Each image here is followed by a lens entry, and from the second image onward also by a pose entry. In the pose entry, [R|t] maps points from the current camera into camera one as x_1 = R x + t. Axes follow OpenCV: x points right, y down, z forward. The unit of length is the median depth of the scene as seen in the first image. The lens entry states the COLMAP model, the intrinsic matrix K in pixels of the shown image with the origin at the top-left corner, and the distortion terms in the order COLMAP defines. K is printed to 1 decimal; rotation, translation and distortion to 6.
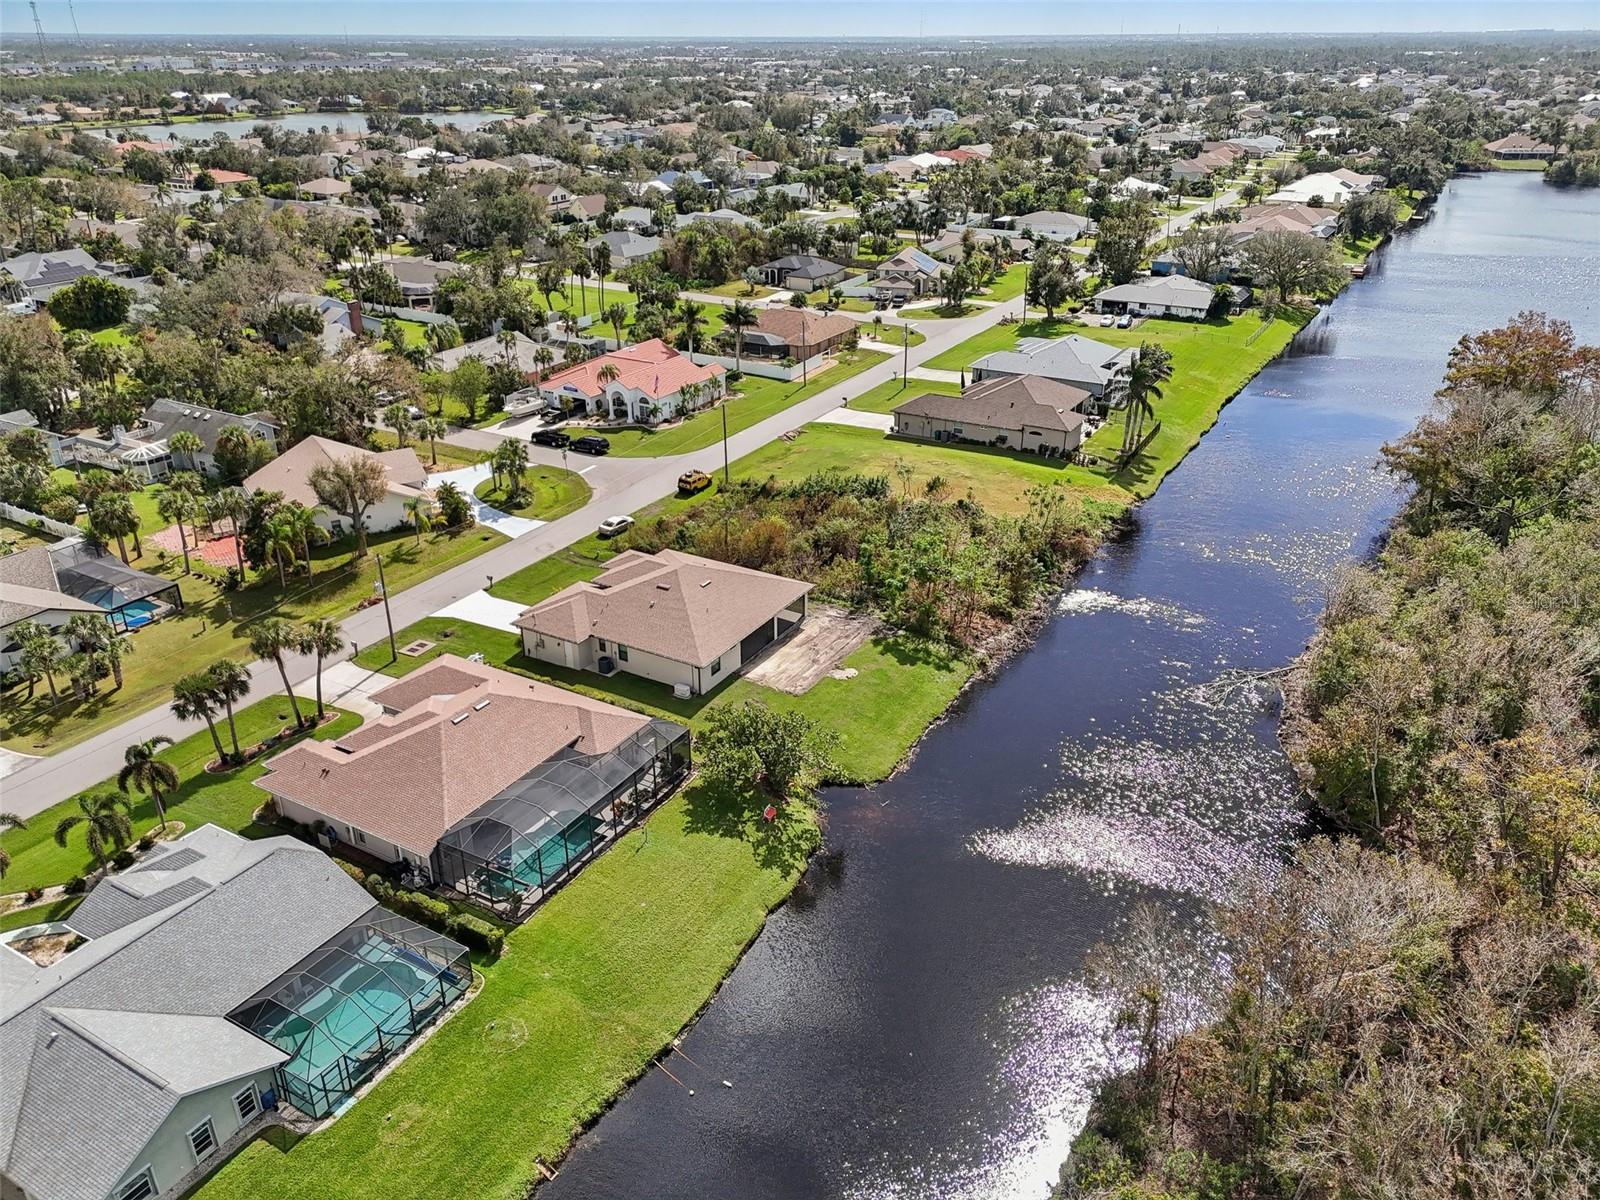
lens RADIAL K [[1194.9, 0, 800.0], [0, 1194.9, 600.0], [0, 0, 1]] dist [0.110778, -0.139011]
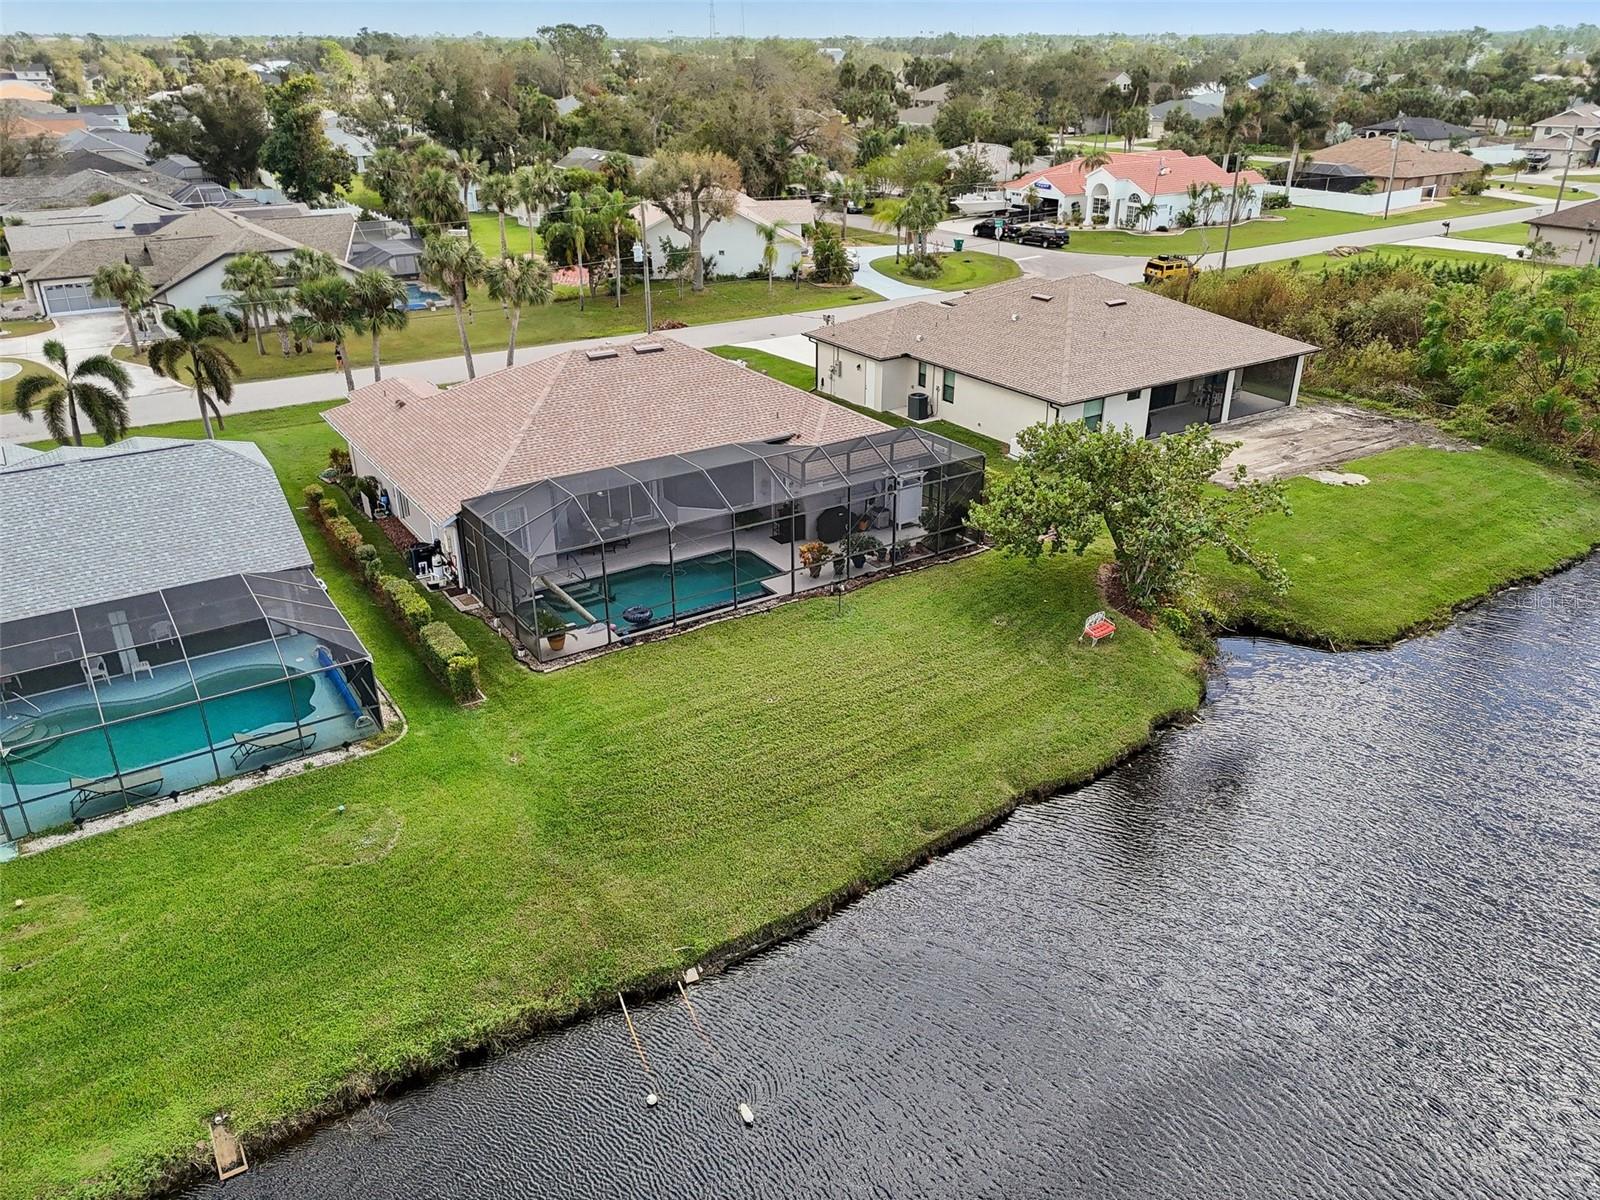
lens RADIAL K [[1194.9, 0, 800.0], [0, 1194.9, 600.0], [0, 0, 1]] dist [0.110778, -0.139011]
pose [[0.895291, 0.193983, -0.401028, 0.048980], [-0.198454, 0.979626, 0.030813, 0.144689], [0.398835, 0.051999, 0.915547, 0.416603]]
